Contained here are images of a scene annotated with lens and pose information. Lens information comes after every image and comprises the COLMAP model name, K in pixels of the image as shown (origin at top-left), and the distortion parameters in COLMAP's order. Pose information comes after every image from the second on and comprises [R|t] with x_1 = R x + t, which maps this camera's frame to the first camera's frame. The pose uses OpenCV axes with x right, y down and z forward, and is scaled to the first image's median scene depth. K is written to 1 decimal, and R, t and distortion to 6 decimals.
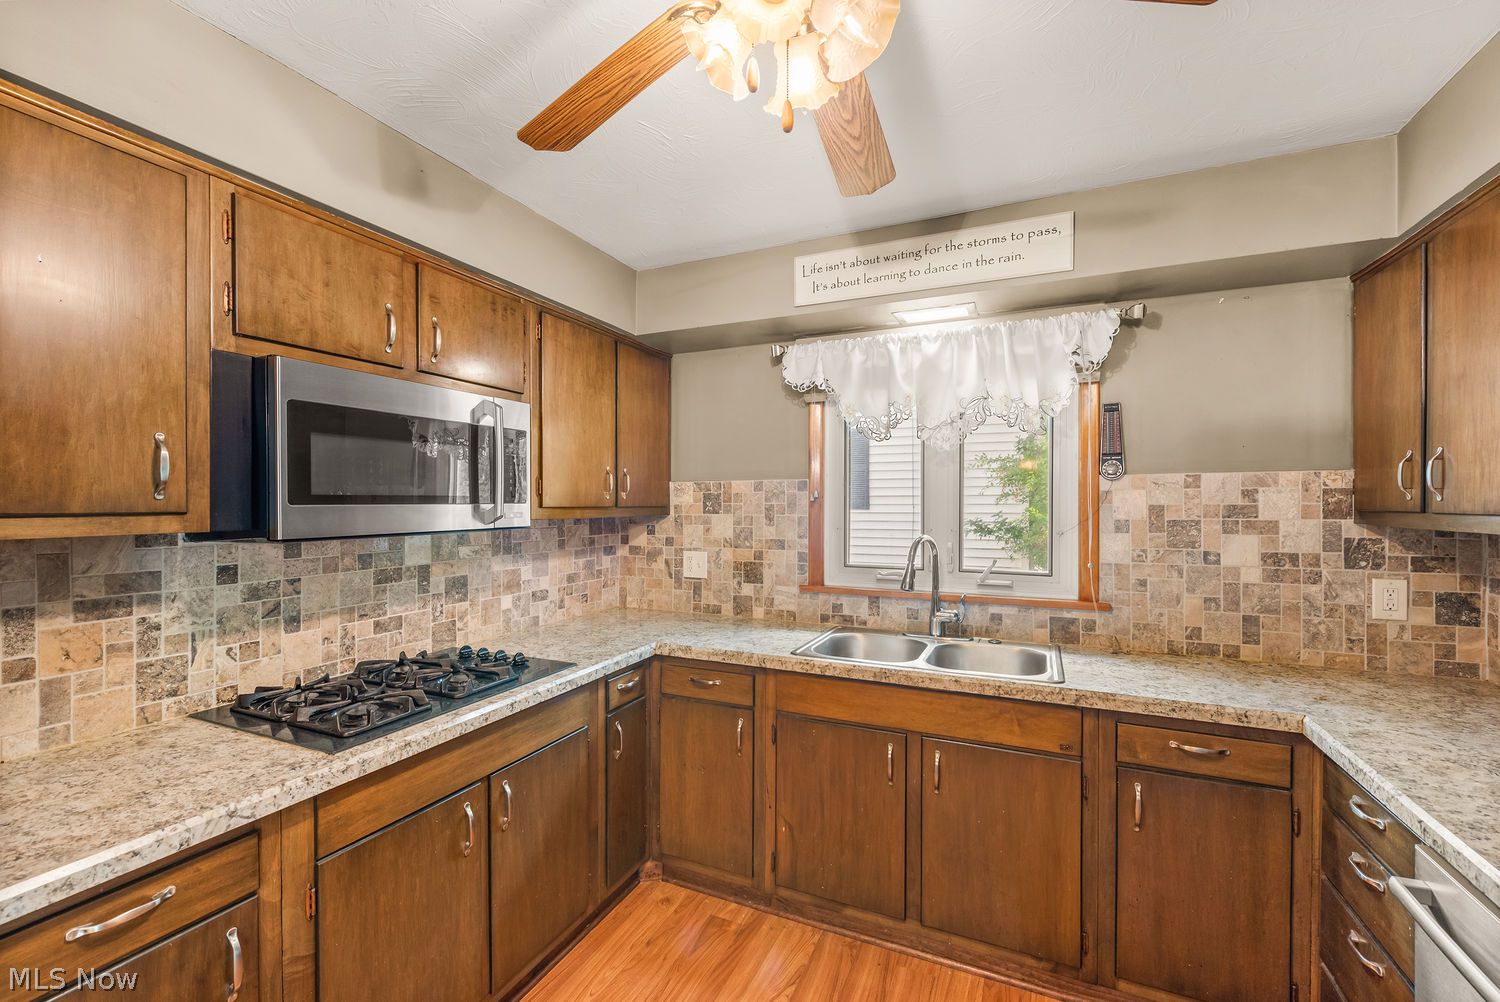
lens RADIAL K [[611.9, 0, 749.8], [0, 611.9, 507.5], [0, 0, 1]] dist [0.001106, -0.000717]
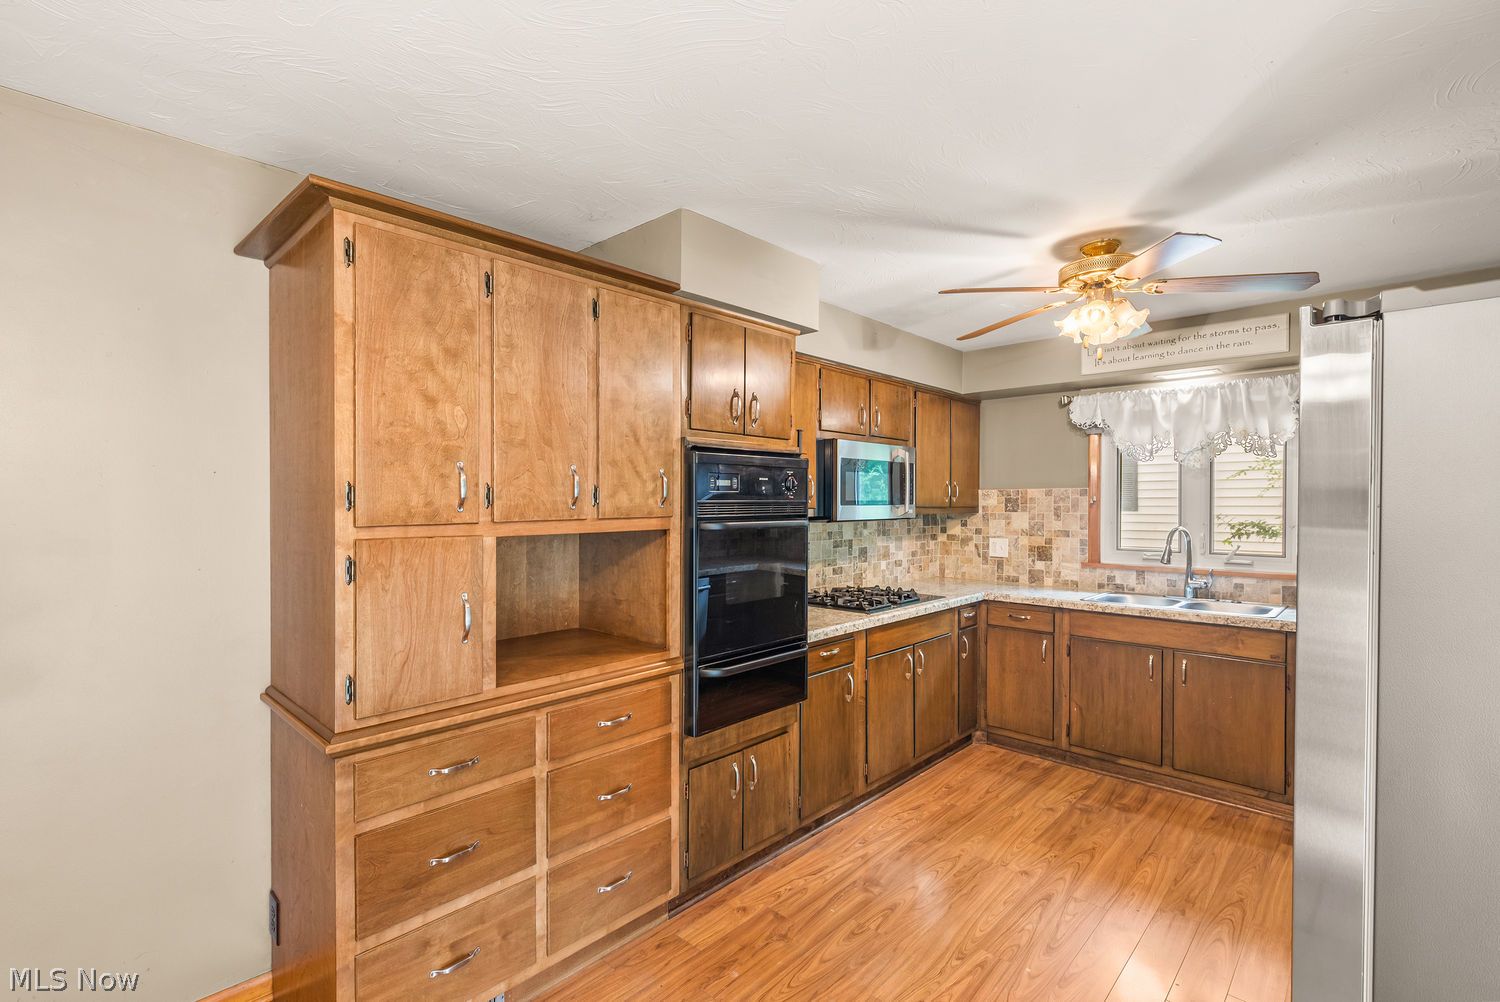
lens RADIAL K [[678.6, 0, 746.5], [0, 678.6, 506.2], [0, 0, 1]] dist [0.001363, -0.000195]
pose [[0.945397, 0.002439, -0.325913, -0.168706], [-0.003940, 0.999984, -0.003946, 0.006892], [0.325898, 0.005015, 0.945392, -0.896105]]
